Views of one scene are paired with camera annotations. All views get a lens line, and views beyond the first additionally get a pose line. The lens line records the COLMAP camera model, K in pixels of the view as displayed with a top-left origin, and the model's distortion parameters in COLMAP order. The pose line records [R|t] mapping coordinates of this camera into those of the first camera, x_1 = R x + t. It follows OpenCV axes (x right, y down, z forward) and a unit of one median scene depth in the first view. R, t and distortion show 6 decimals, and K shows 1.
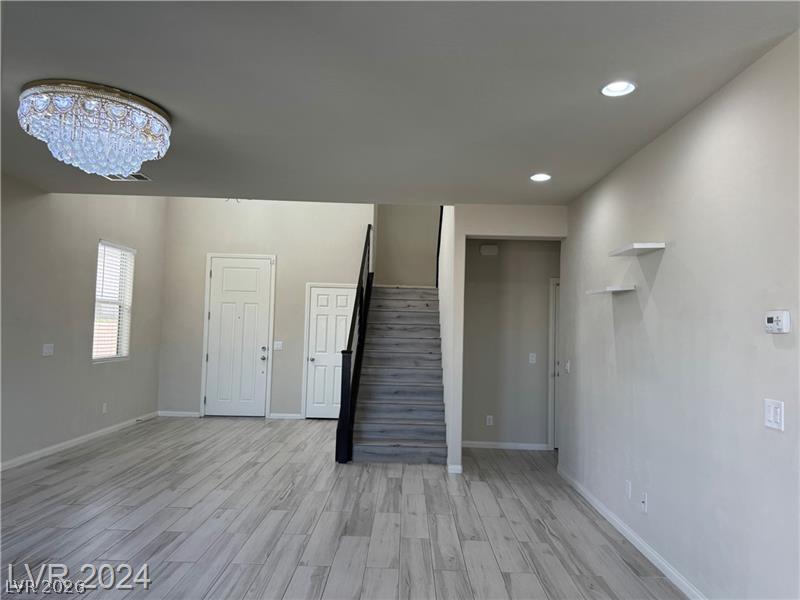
lens RADIAL K [[573.7, 0, 400.3], [0, 573.7, 294.9], [0, 0, 1]] dist [0.057961, -0.034327]
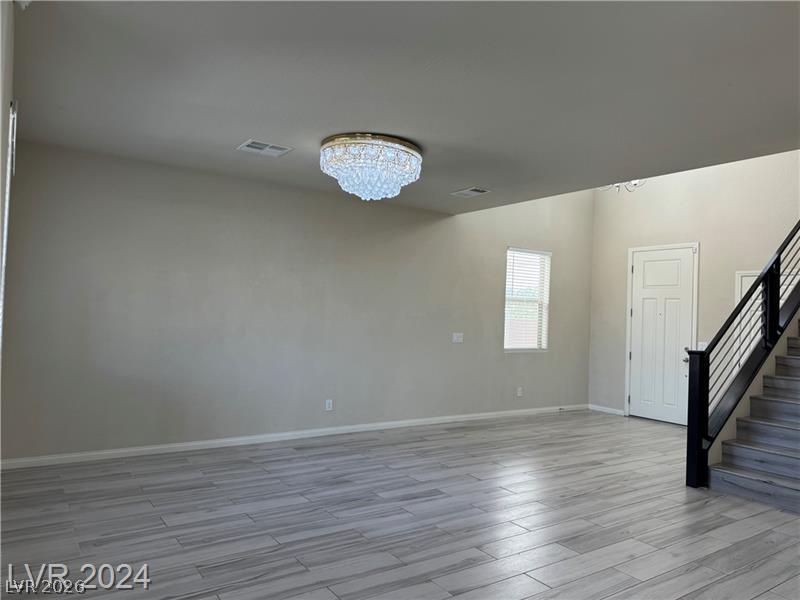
lens RADIAL K [[573.7, 0, 402.0], [0, 573.7, 304.7], [0, 0, 1]] dist [0.057961, -0.034327]
pose [[0.575759, -0.018288, -0.817415, 0.302554], [0.027423, 0.999619, -0.003049, 0.018833], [0.817160, -0.020661, 0.576041, 0.159040]]
